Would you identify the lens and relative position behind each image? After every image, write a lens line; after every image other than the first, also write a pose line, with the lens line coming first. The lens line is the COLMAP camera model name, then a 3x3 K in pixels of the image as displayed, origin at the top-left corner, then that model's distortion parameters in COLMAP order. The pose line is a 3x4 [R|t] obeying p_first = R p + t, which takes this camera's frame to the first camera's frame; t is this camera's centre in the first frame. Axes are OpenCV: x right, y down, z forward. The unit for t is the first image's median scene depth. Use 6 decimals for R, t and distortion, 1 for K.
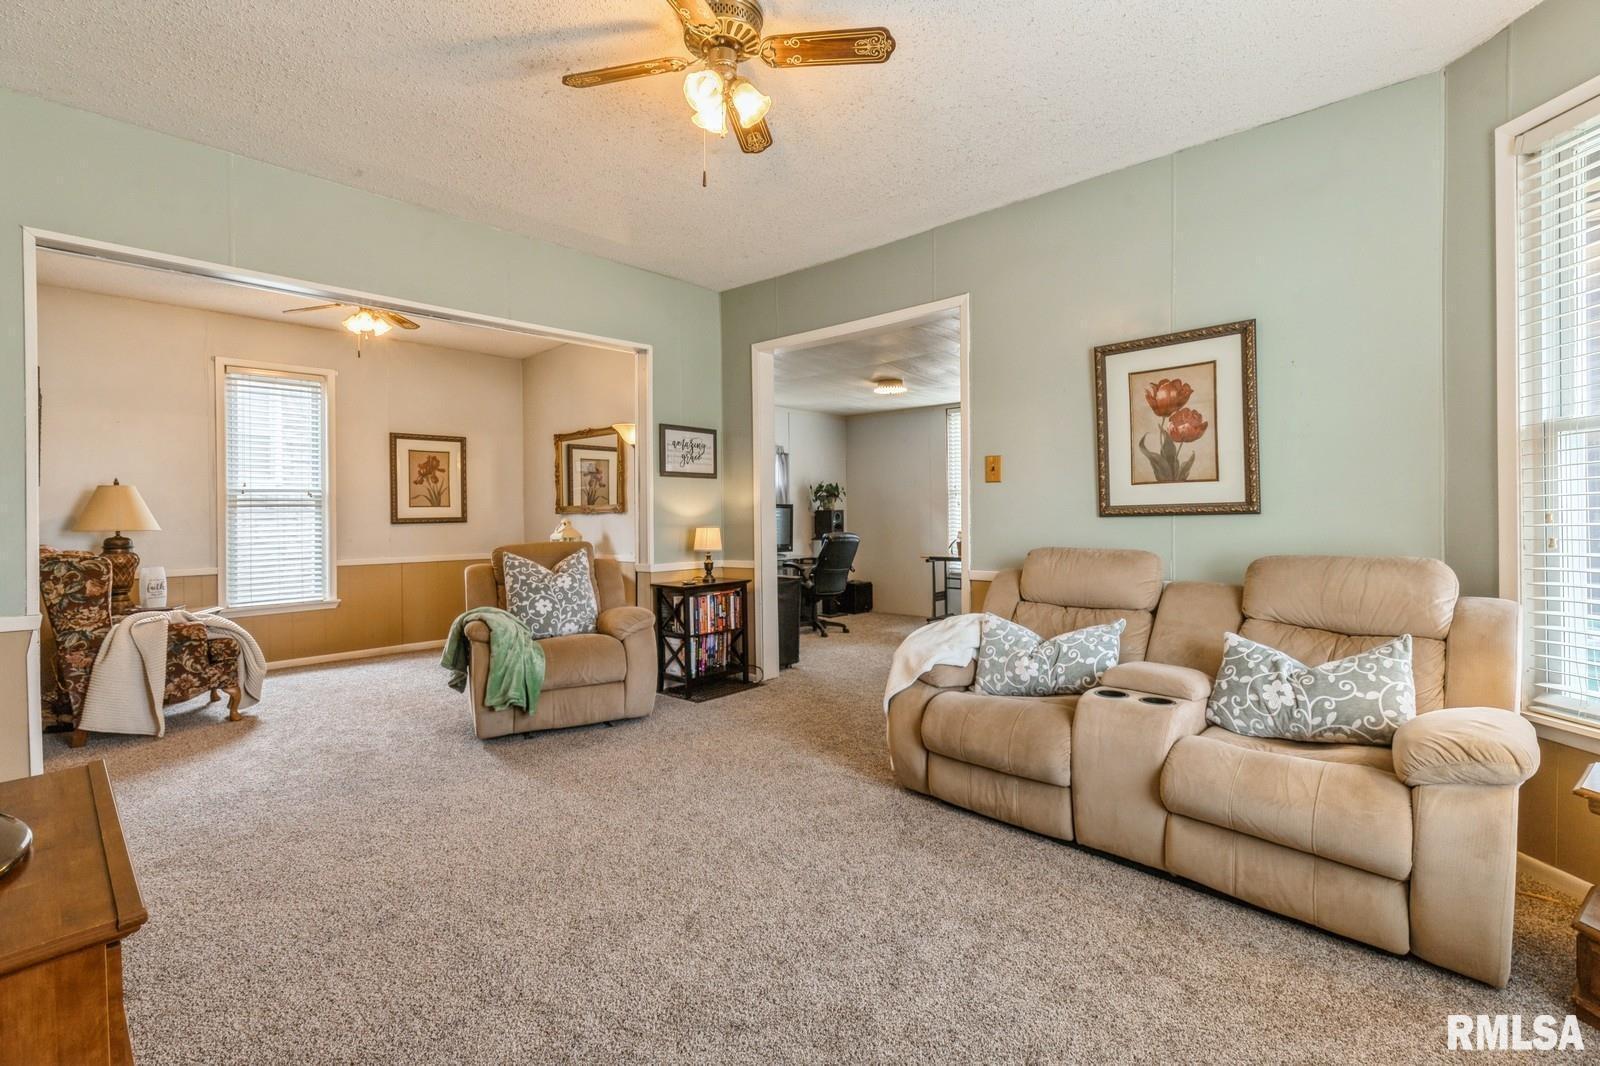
lens RADIAL K [[724.3, 0, 799.3], [0, 724.3, 512.3], [0, 0, 1]] dist [0.002040, 0.000435]
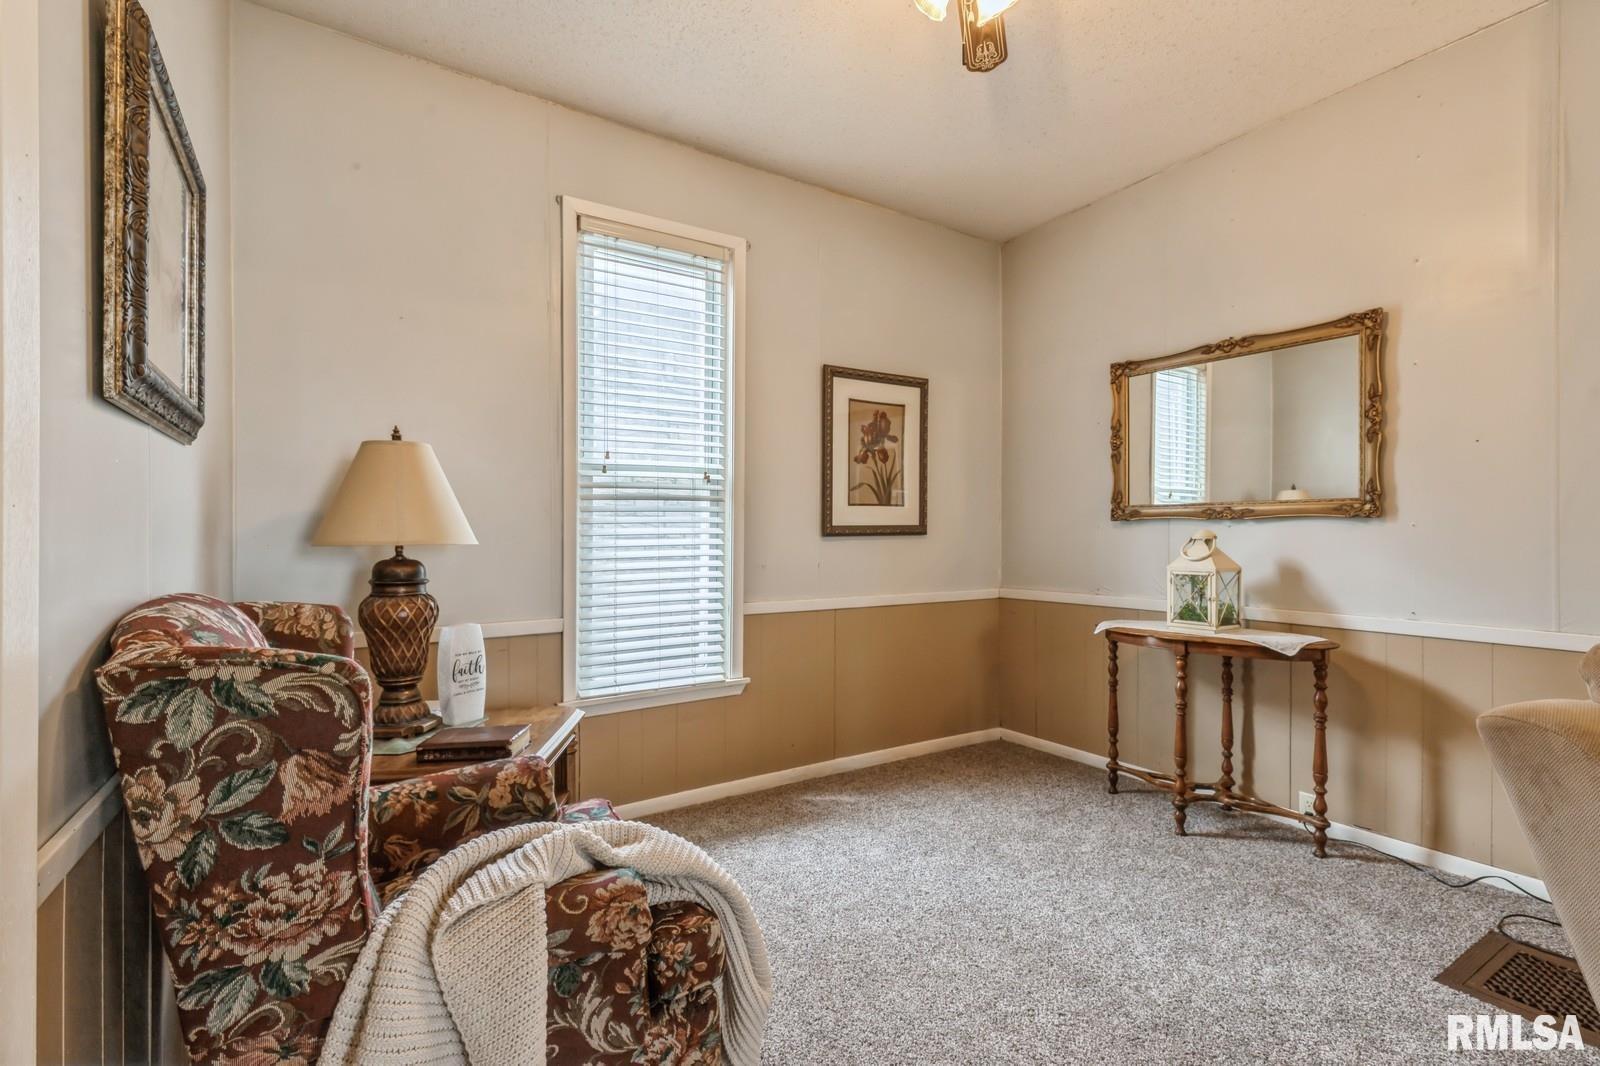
lens RADIAL K [[742.6, 0, 800.0], [0, 742.6, 533.0], [0, 0, 1]] dist [0.001747, 0.000206]
pose [[0.964884, 0.011229, -0.262438, -0.534680], [-0.009083, 0.999915, 0.009388, 0.010576], [0.262521, -0.006674, 0.964903, 0.574127]]
